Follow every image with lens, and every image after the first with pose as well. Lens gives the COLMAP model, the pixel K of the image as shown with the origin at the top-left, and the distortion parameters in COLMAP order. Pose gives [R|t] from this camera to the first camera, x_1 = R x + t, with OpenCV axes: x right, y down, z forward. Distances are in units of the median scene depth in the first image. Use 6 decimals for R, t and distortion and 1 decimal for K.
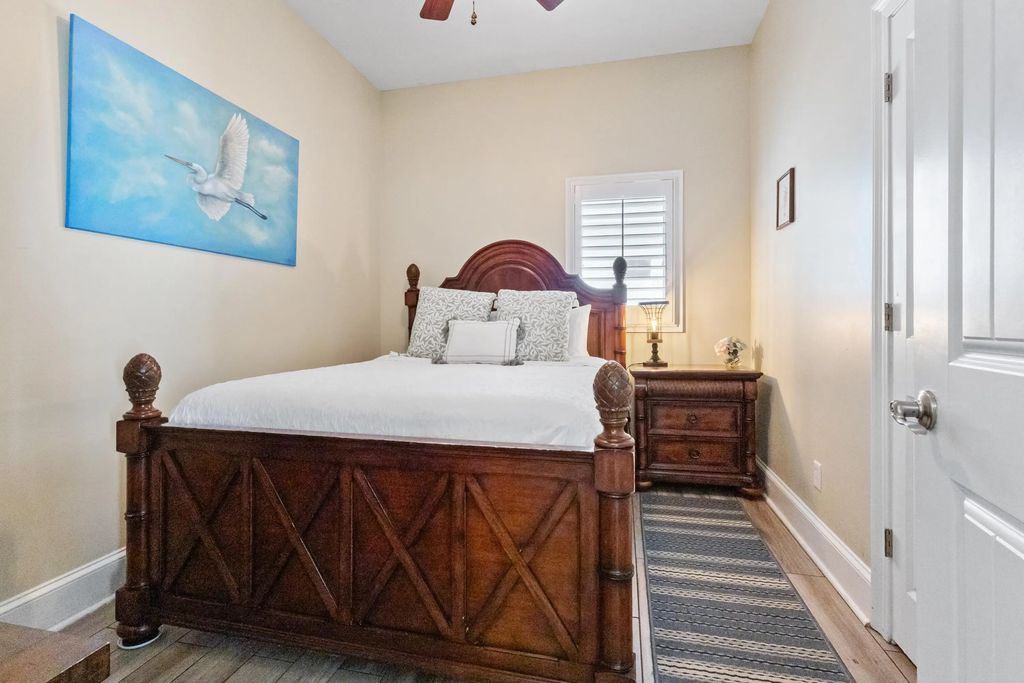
lens RADIAL K [[481.5, 0, 509.8], [0, 481.5, 322.4], [0, 0, 1]] dist [0.000764, 0.000205]
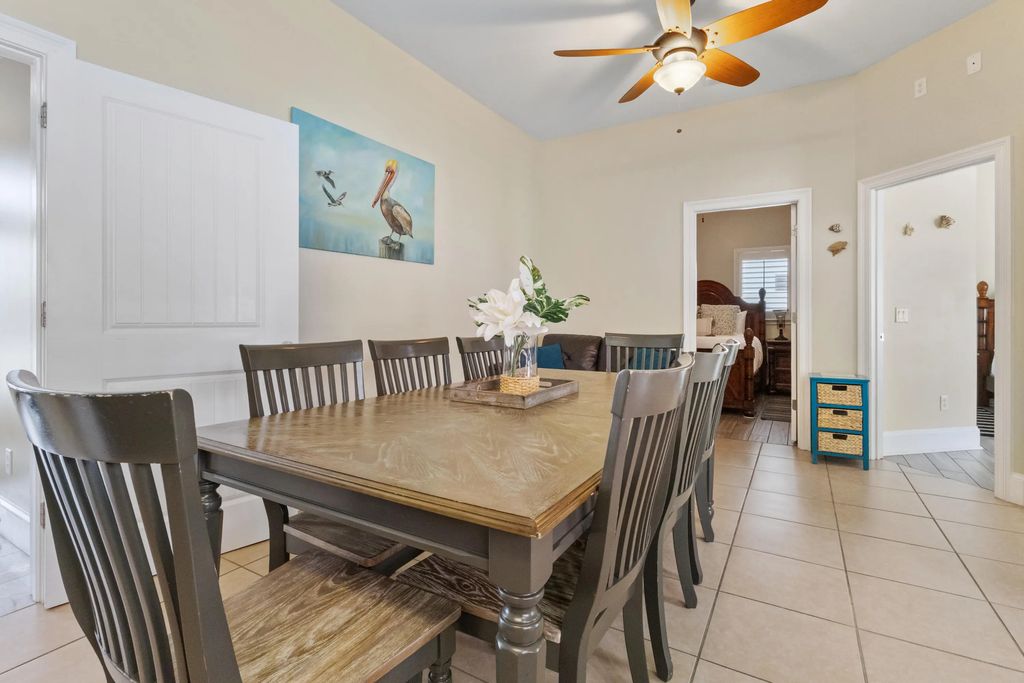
lens RADIAL K [[481.5, 0, 509.8], [0, 481.5, 322.4], [0, 0, 1]] dist [0.000764, 0.000205]
pose [[0.952784, 0.000506, -0.303648, -0.182534], [0.000034, 0.999998, 0.001774, 0.010907], [0.303649, -0.001701, 0.952783, -1.337321]]
